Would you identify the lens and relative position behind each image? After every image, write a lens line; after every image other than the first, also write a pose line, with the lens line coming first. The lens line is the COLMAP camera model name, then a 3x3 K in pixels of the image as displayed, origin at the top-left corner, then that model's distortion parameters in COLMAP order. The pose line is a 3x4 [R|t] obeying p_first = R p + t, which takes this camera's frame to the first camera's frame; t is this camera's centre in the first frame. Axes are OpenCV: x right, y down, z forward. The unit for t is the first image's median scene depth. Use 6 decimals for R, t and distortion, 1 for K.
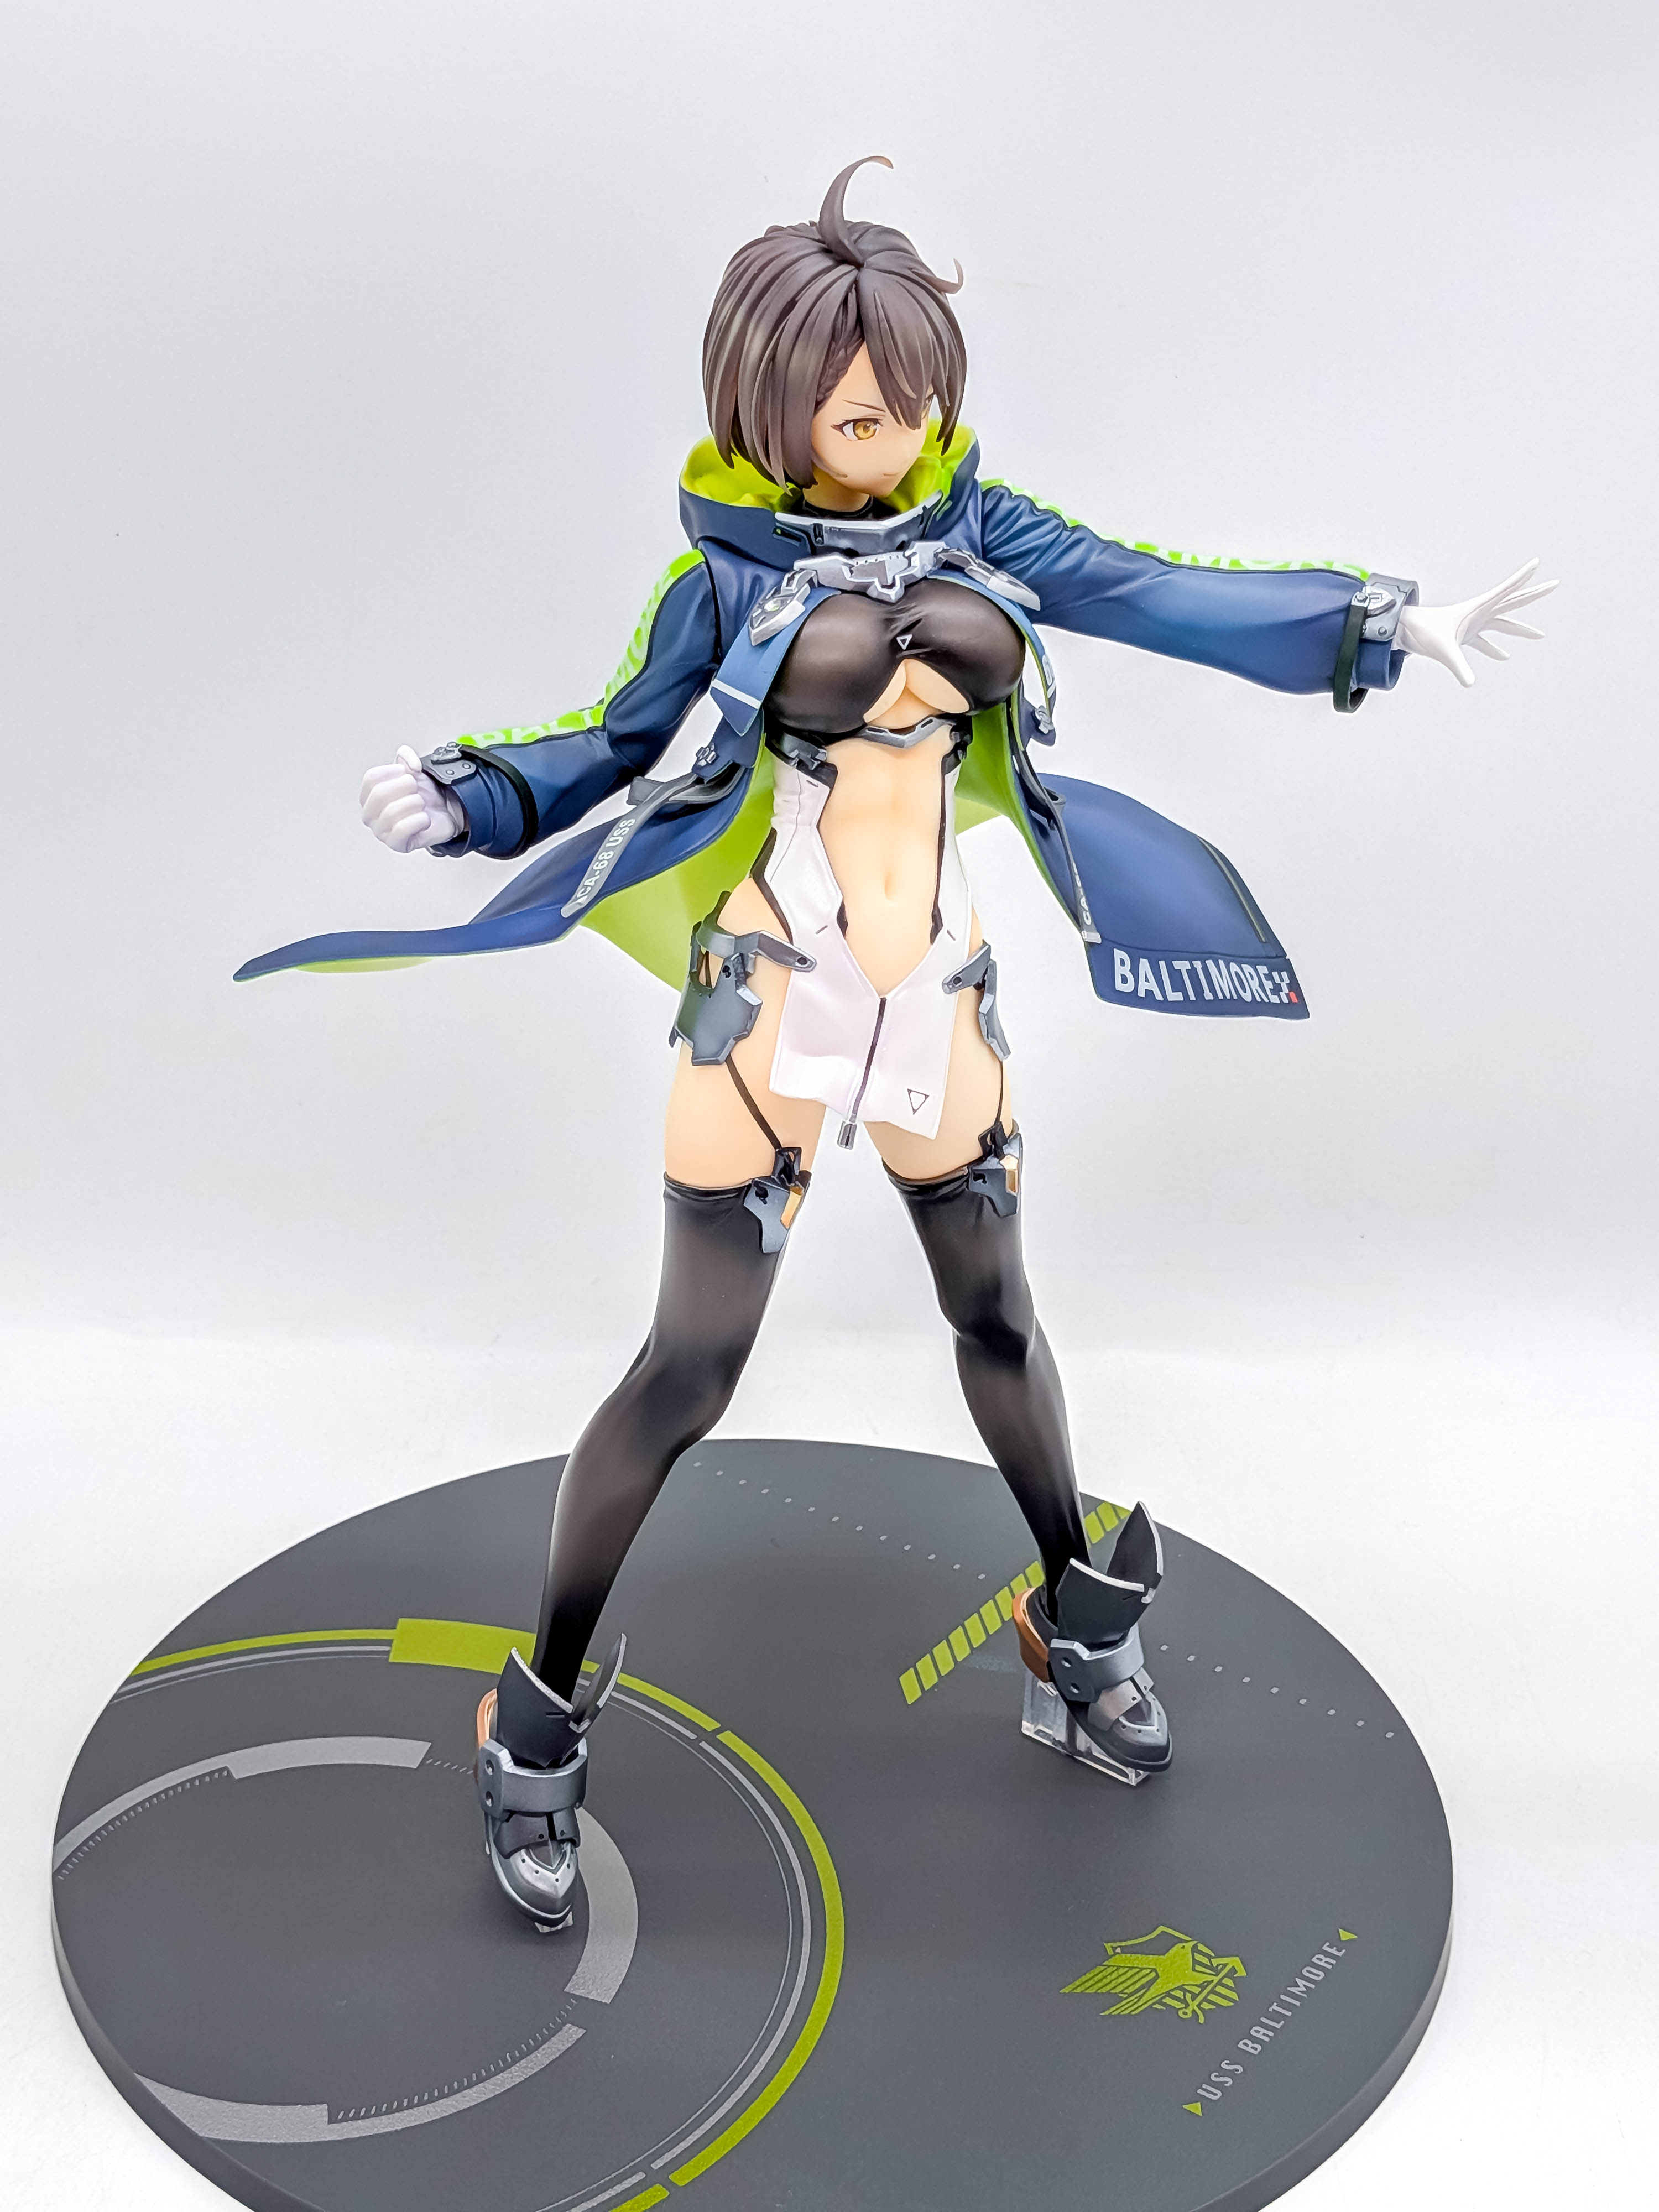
lens RADIAL K [[3259.0, 0, 882.8], [0, 3259.0, 1048.2], [0, 0, 1]] dist [0.075930, 0.000000]
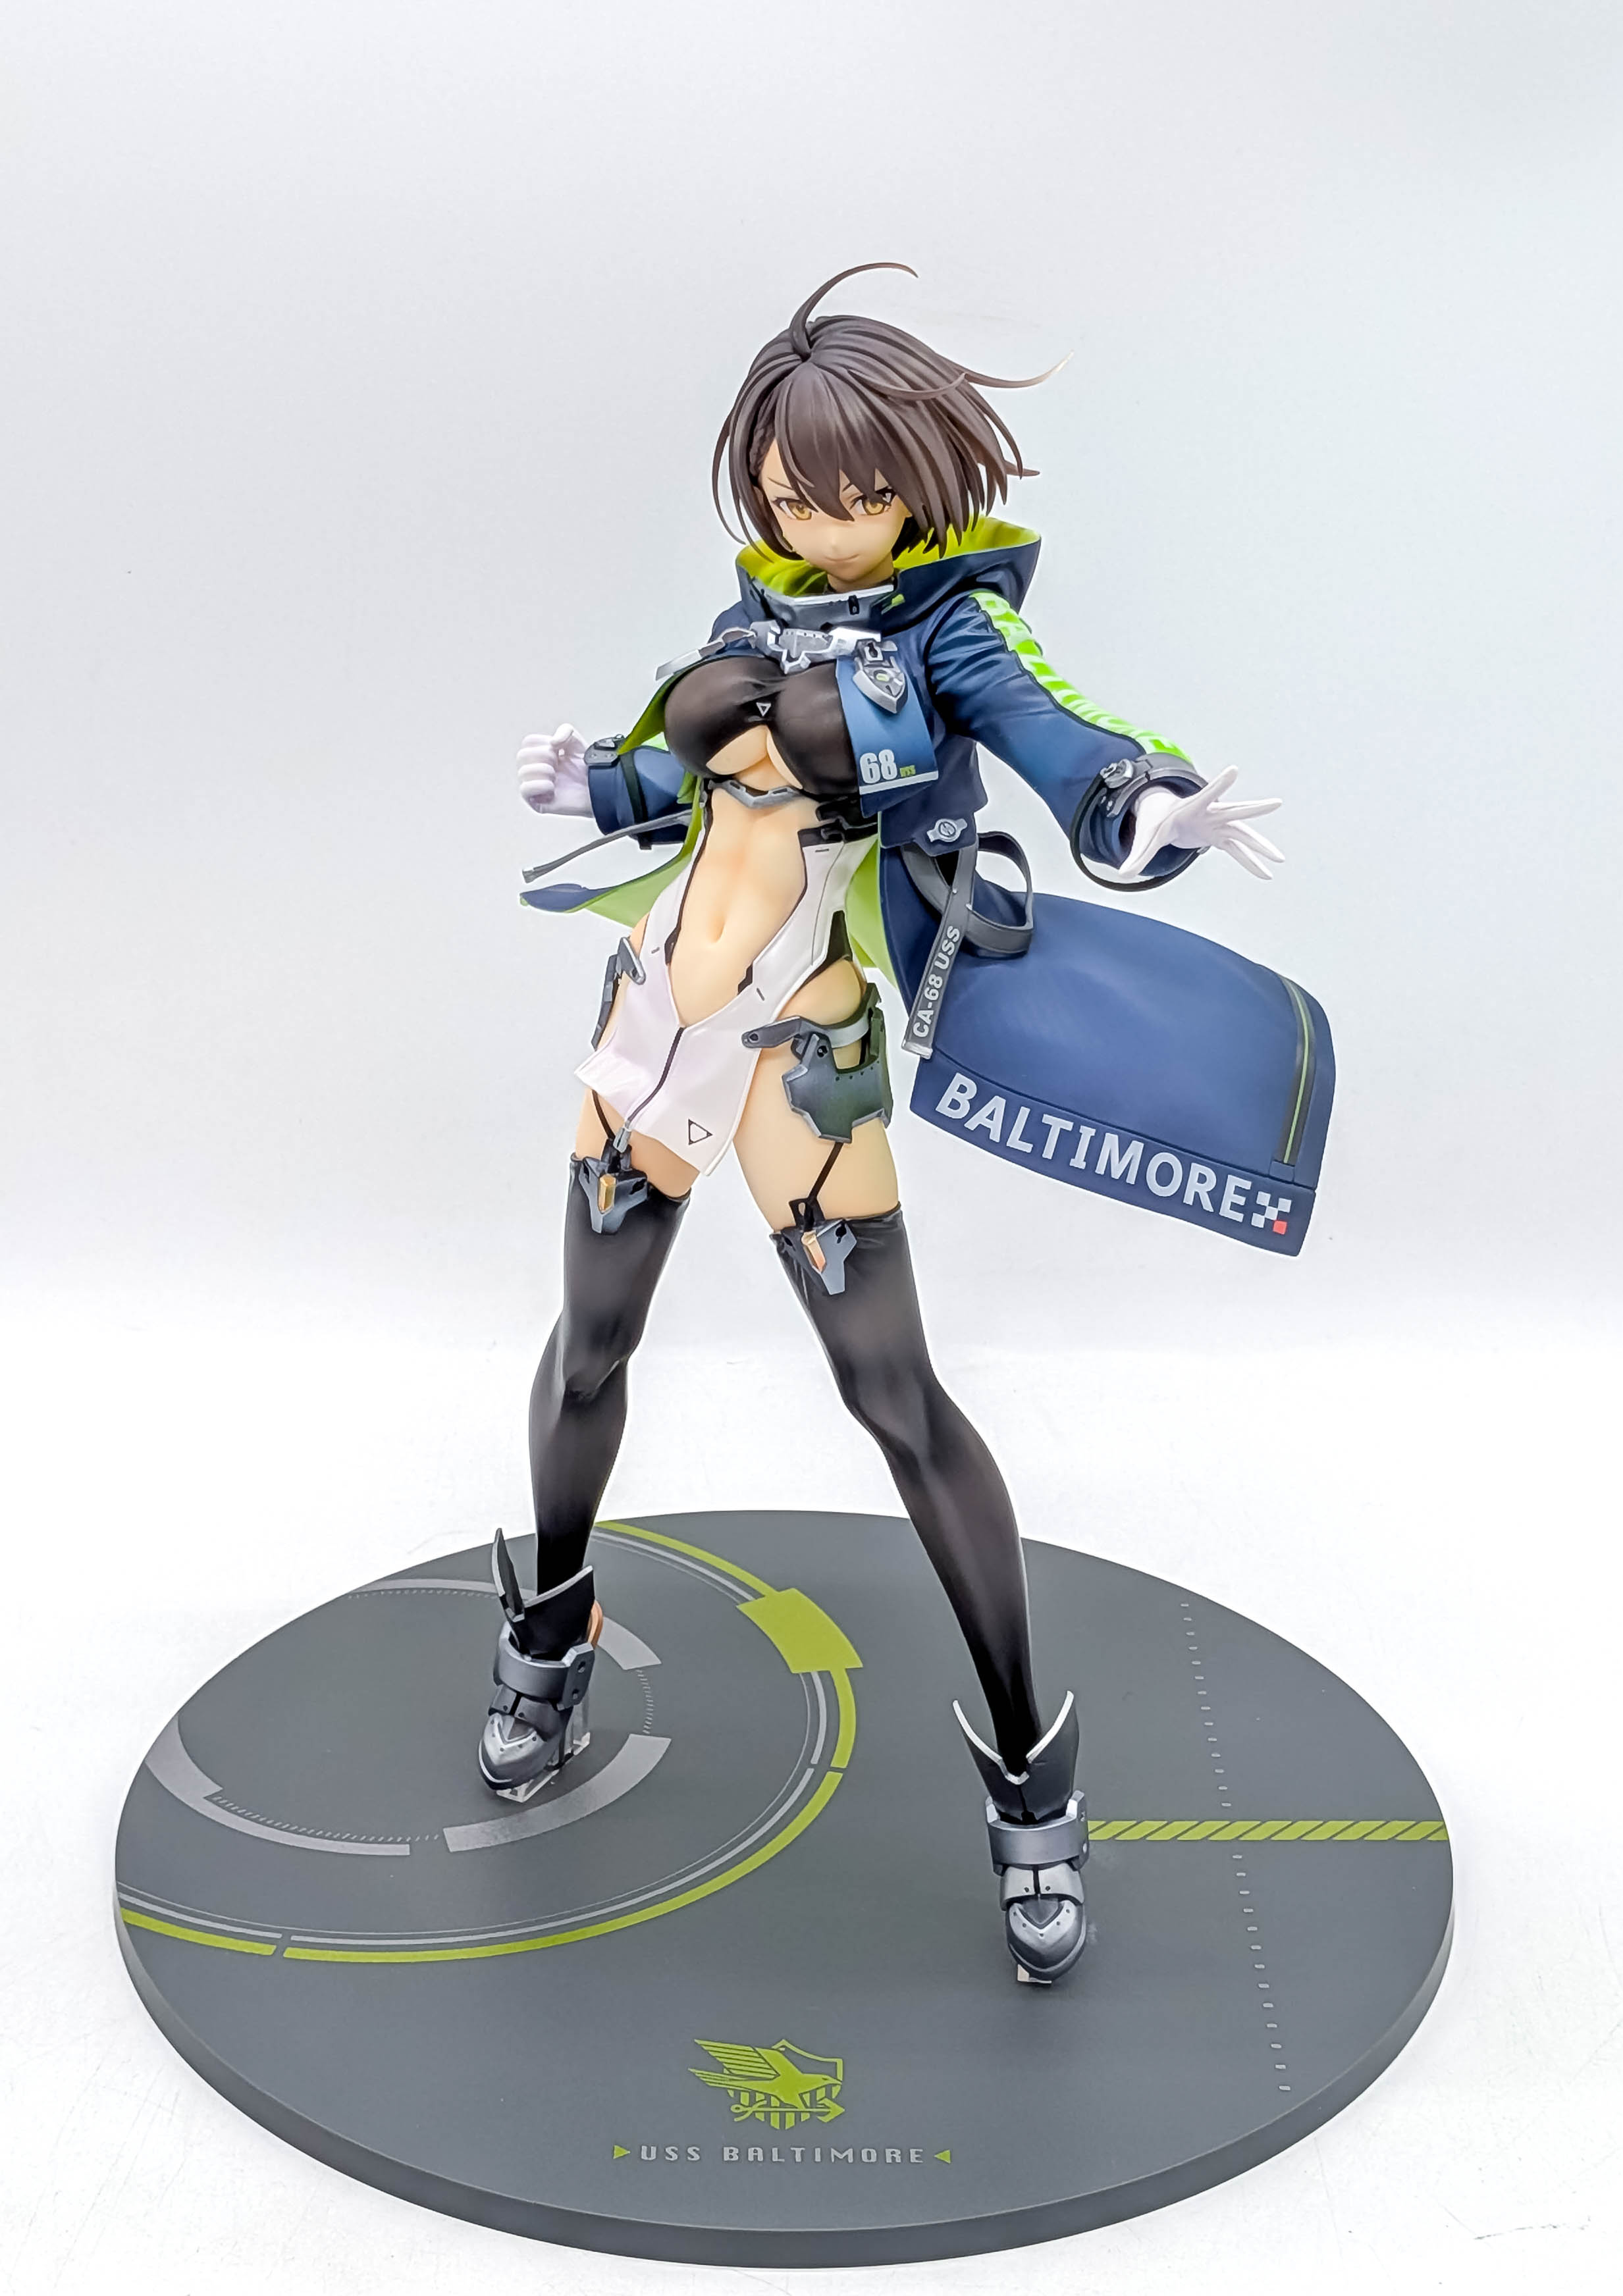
lens RADIAL K [[3808.9, 0, 740.5], [0, 3808.9, 1207.5], [0, 0, 1]] dist [0.082173, 0.000000]
pose [[0.549766, 0.294241, -0.781780, 0.999927], [-0.315365, 0.939755, 0.131927, -0.130134], [0.773500, 0.174017, 0.609439, 0.256511]]
